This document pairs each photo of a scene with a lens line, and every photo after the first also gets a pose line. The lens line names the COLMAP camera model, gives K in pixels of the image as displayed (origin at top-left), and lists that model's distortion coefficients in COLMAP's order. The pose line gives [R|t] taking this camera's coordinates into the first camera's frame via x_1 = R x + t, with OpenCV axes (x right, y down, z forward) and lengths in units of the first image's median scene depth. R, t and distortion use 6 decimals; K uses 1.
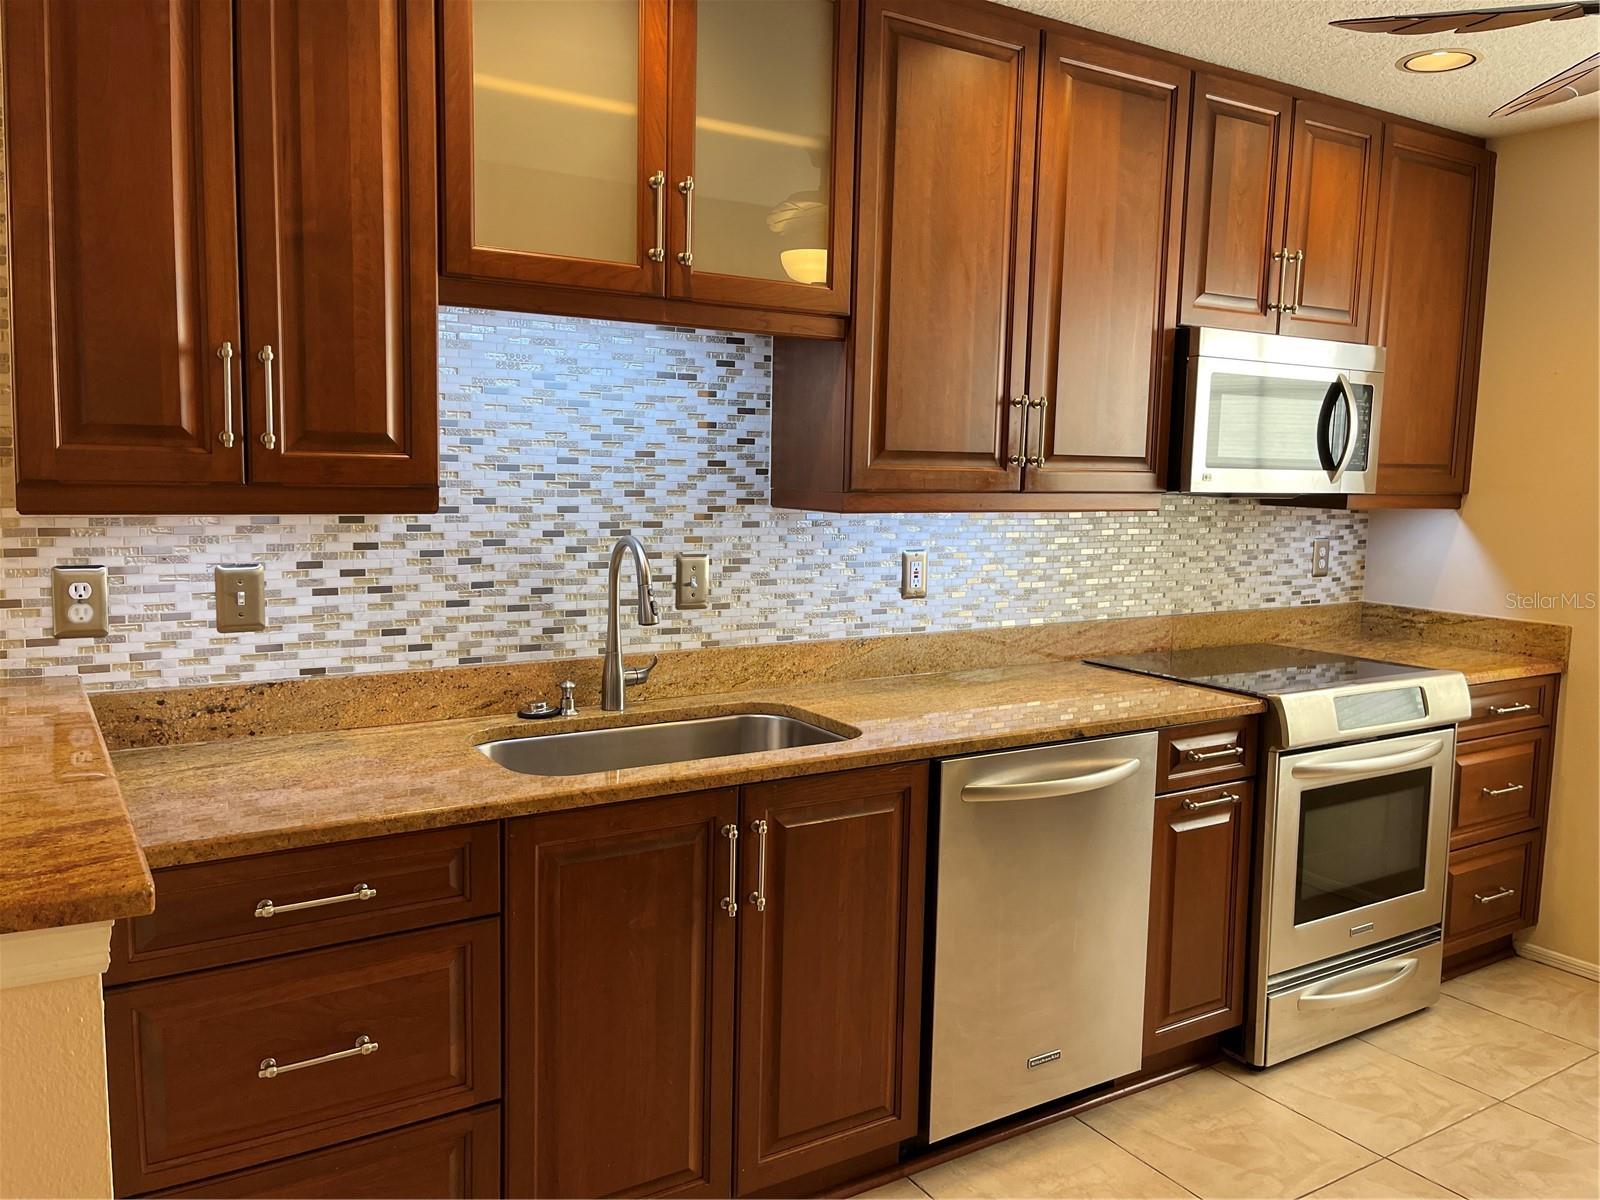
lens RADIAL K [[1218.9, 0, 794.5], [0, 1218.9, 585.0], [0, 0, 1]] dist [0.047538, -0.015335]
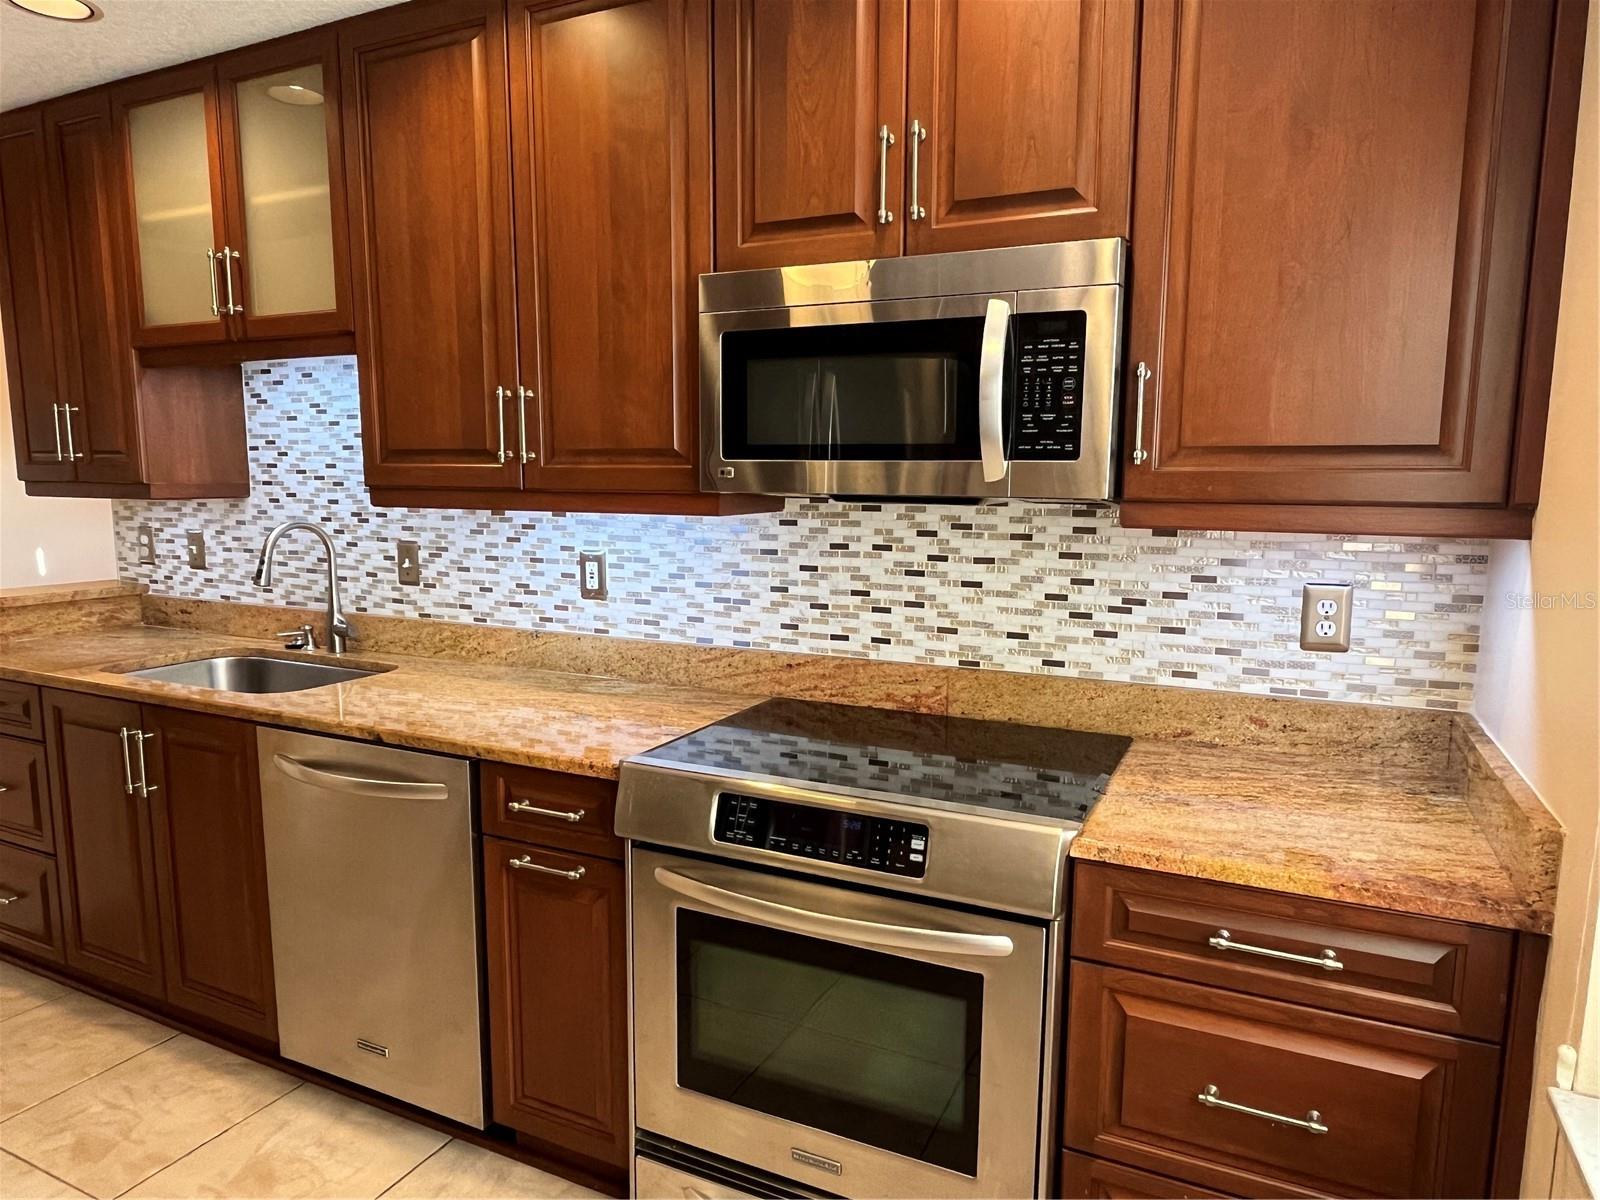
lens RADIAL K [[1015.2, 0, 812.9], [0, 1015.2, 611.6], [0, 0, 1]] dist [-0.000843, -0.002557]
pose [[0.533283, 0.095218, -0.840561, 1.034197], [-0.081185, 0.994819, 0.061186, -0.051264], [0.842032, 0.035612, 0.538250, 0.819490]]
